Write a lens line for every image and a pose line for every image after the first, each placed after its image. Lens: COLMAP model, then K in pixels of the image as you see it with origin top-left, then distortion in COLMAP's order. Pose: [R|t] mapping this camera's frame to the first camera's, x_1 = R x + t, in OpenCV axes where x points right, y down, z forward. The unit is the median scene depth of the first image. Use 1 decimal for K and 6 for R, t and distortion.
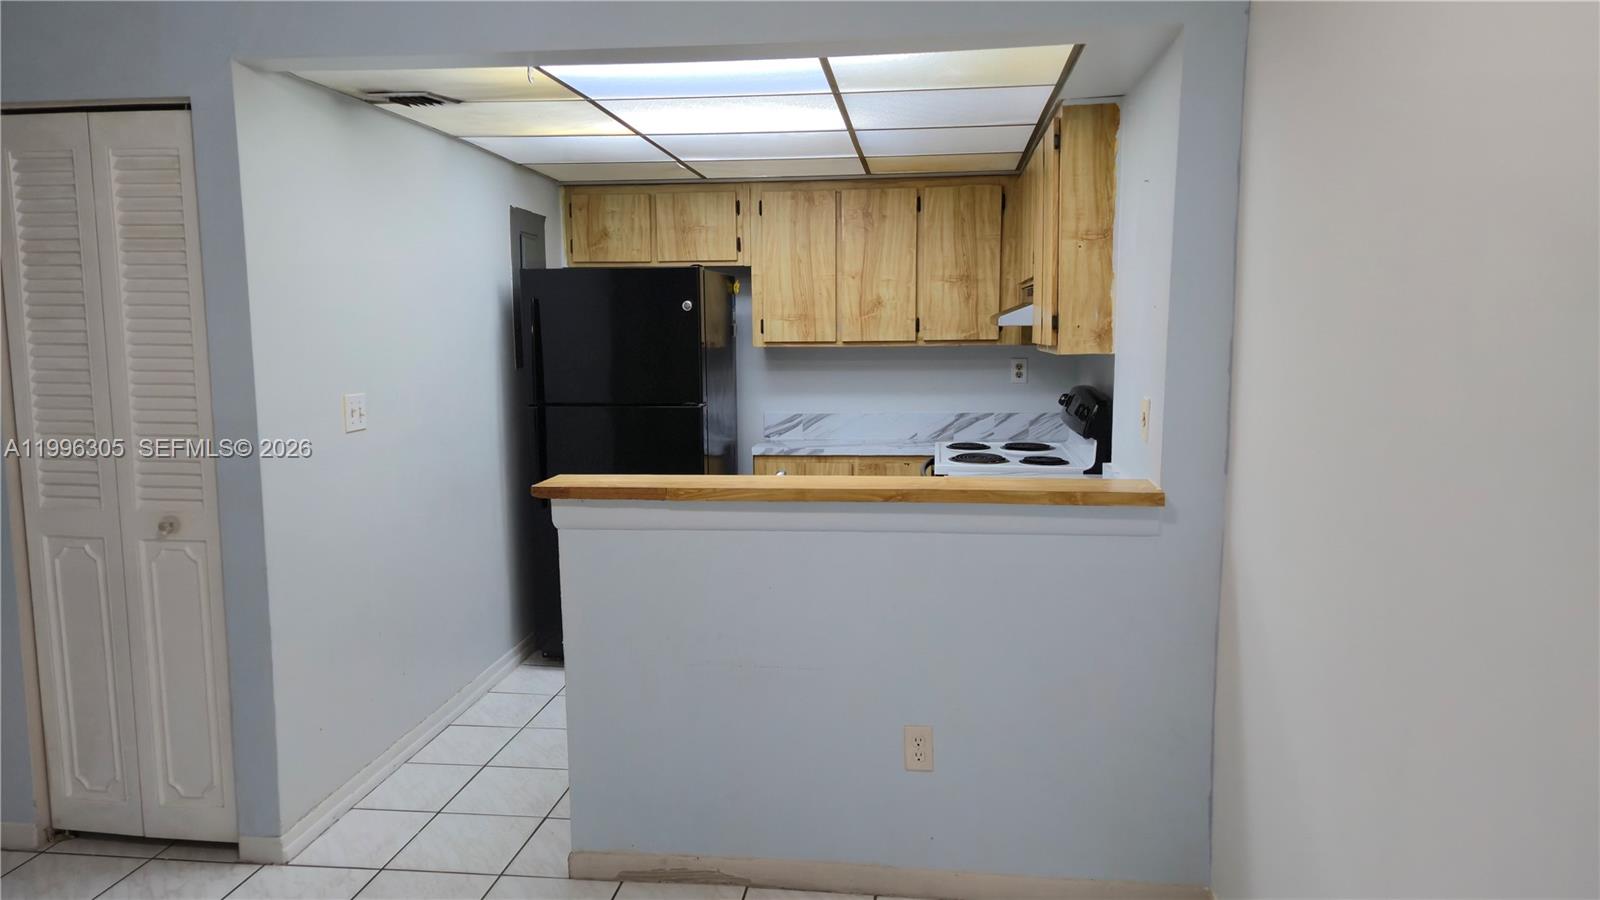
lens RADIAL K [[1068.6, 0, 804.0], [0, 1068.6, 454.5], [0, 0, 1]] dist [0.062423, -0.057401]
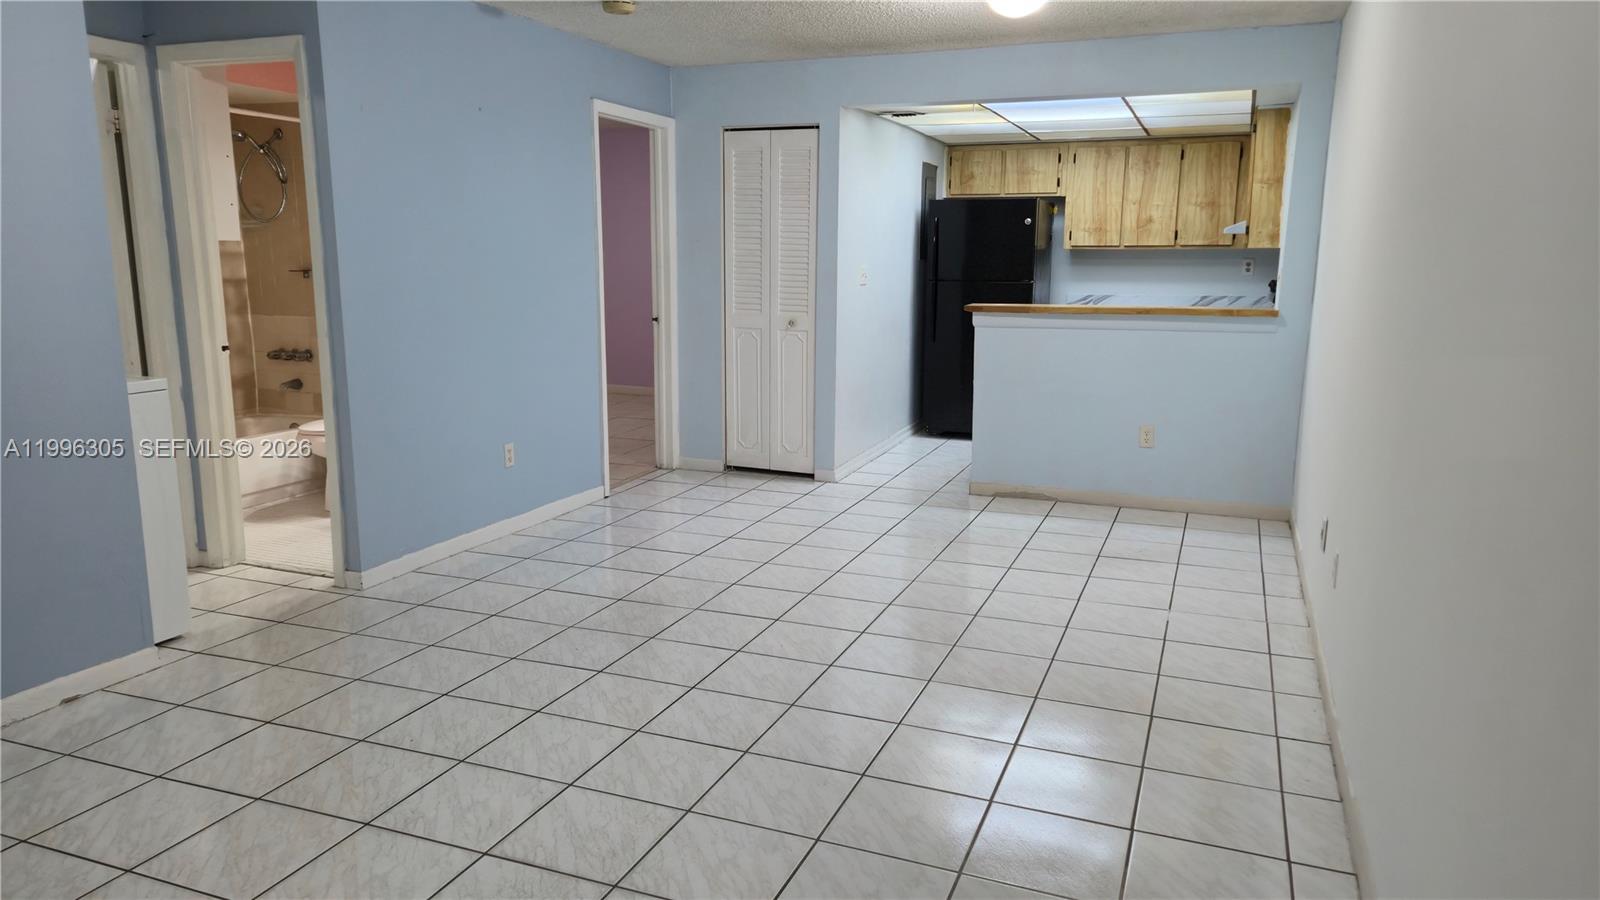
lens RADIAL K [[1068.6, 0, 804.0], [0, 1068.6, 454.5], [0, 0, 1]] dist [0.062423, -0.057401]
pose [[0.968117, 0.059255, -0.243390, -0.015439], [-0.041955, 0.996251, 0.075661, 0.098570], [0.246961, -0.063037, 0.966973, -0.648371]]
